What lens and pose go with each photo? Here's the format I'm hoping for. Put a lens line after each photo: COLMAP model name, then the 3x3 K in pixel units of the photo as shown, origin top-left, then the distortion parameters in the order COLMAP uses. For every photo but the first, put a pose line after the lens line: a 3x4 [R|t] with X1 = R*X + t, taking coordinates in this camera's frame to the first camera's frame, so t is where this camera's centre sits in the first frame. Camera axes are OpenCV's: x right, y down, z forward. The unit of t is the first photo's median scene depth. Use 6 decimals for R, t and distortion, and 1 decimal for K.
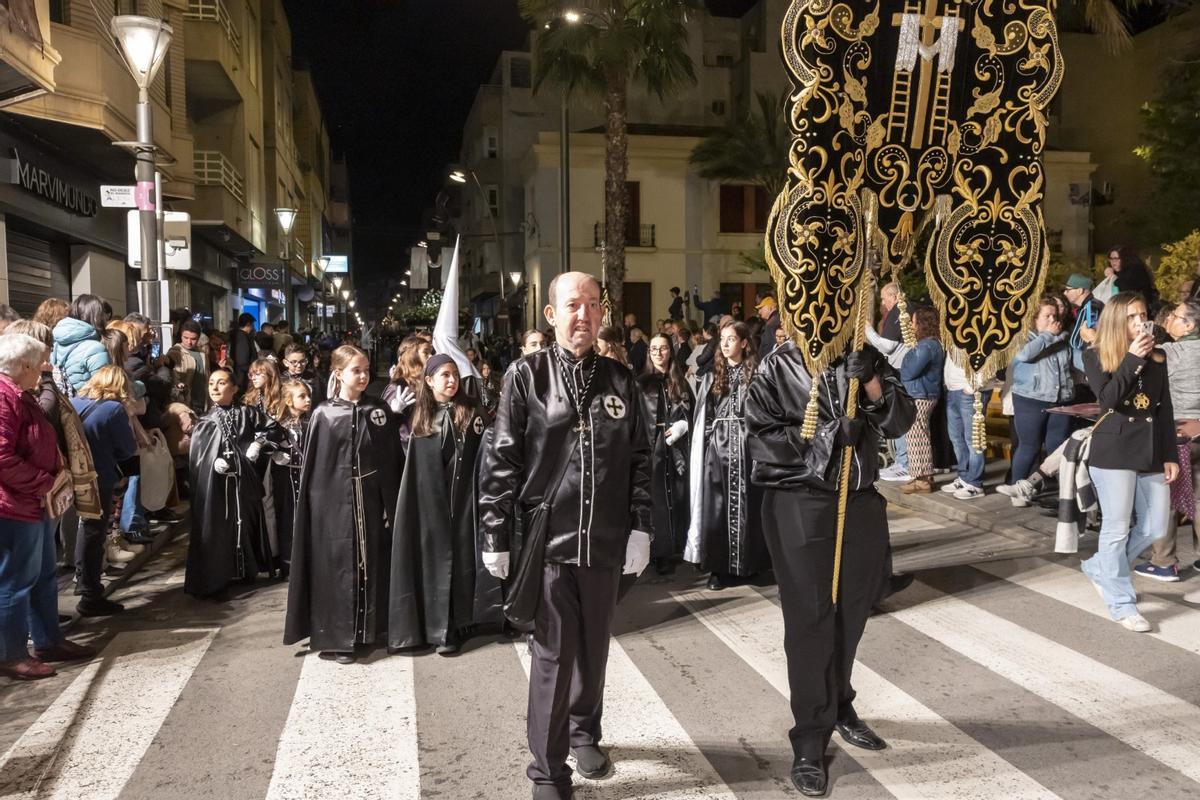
lens RADIAL K [[936.4, 0, 593.7], [0, 936.4, 404.3], [0, 0, 1]] dist [-0.014991, 0.026087]
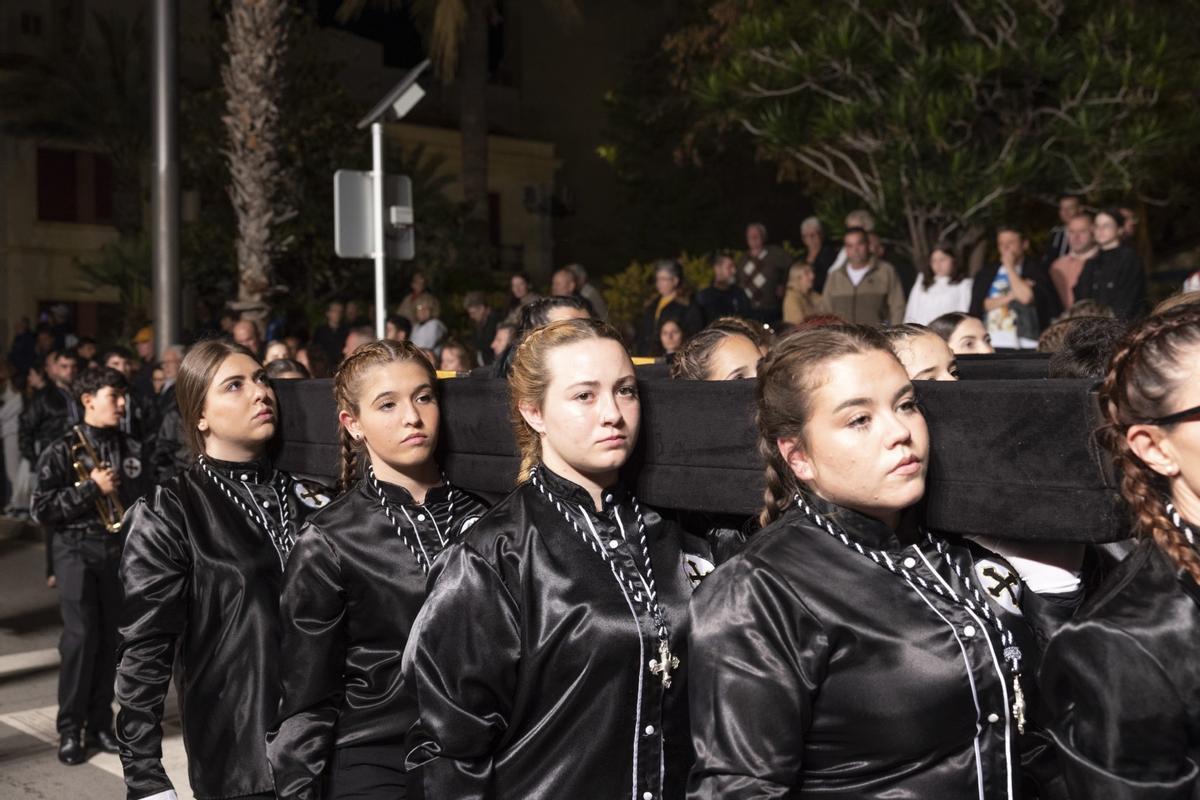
lens RADIAL K [[1455.3, 0, 590.1], [0, 1455.3, 390.7], [0, 0, 1]] dist [0.014632, 0.000000]
pose [[0.878413, 0.001154, 0.477901, -0.020162], [0.031467, 0.997687, -0.060247, 0.007079], [-0.476866, 0.067959, 0.876345, -0.093441]]
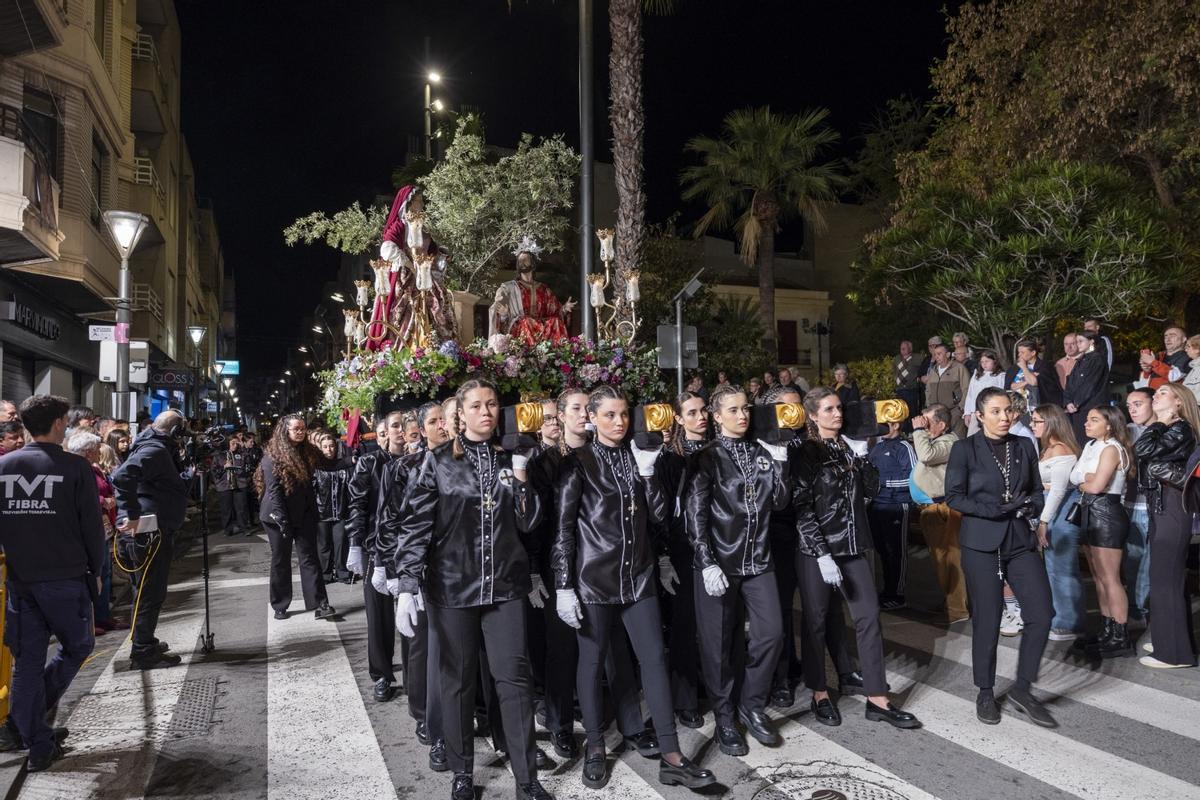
lens RADIAL K [[809.8, 0, 595.6], [0, 809.8, 404.7], [0, 0, 1]] dist [0.008034, 0.000156]
pose [[0.985012, 0.005515, 0.172399, 0.007847], [0.011901, 0.994934, -0.099821, 0.008594], [-0.172076, 0.100376, 0.979956, -0.163972]]
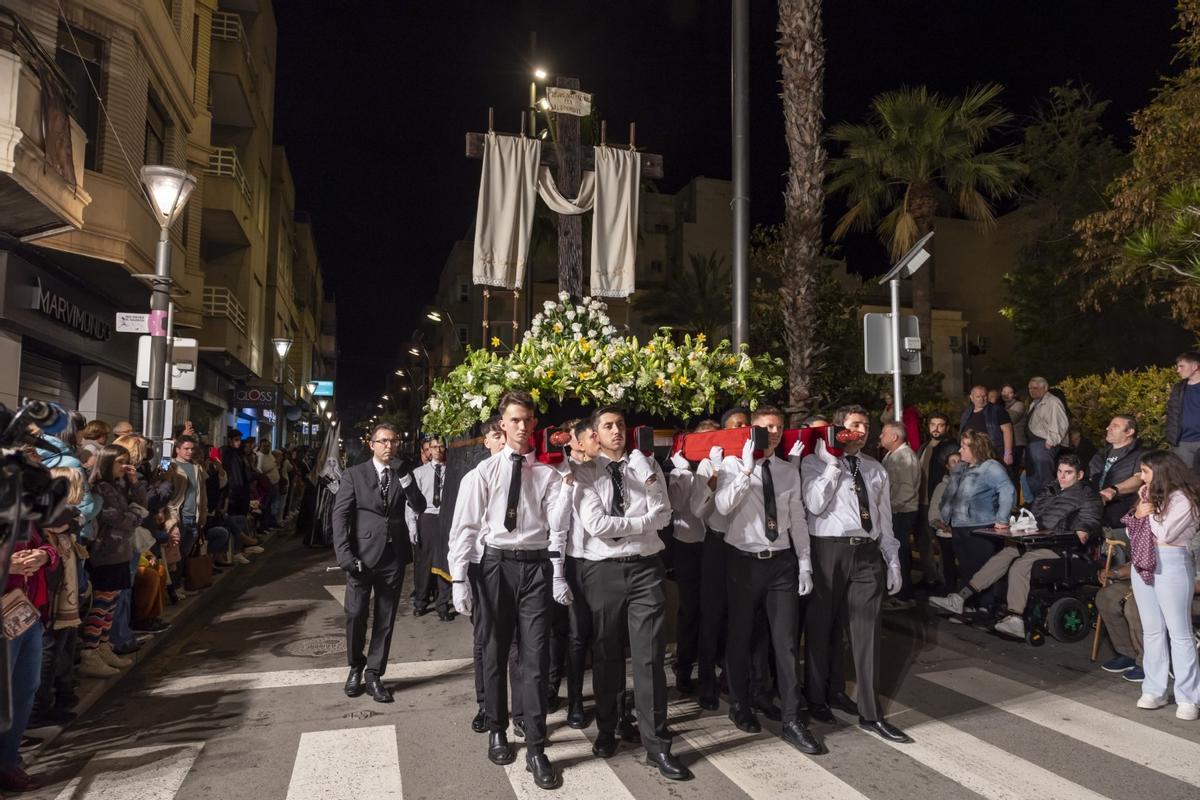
lens RADIAL K [[809.8, 0, 599.4], [0, 809.8, 404.4], [0, 0, 1]] dist [0.008034, 0.000156]
pose [[0.997570, 0.021573, 0.066248, -0.012425], [-0.012389, 0.990628, -0.136027, -0.002501], [-0.068561, 0.134875, 0.988488, 0.017918]]
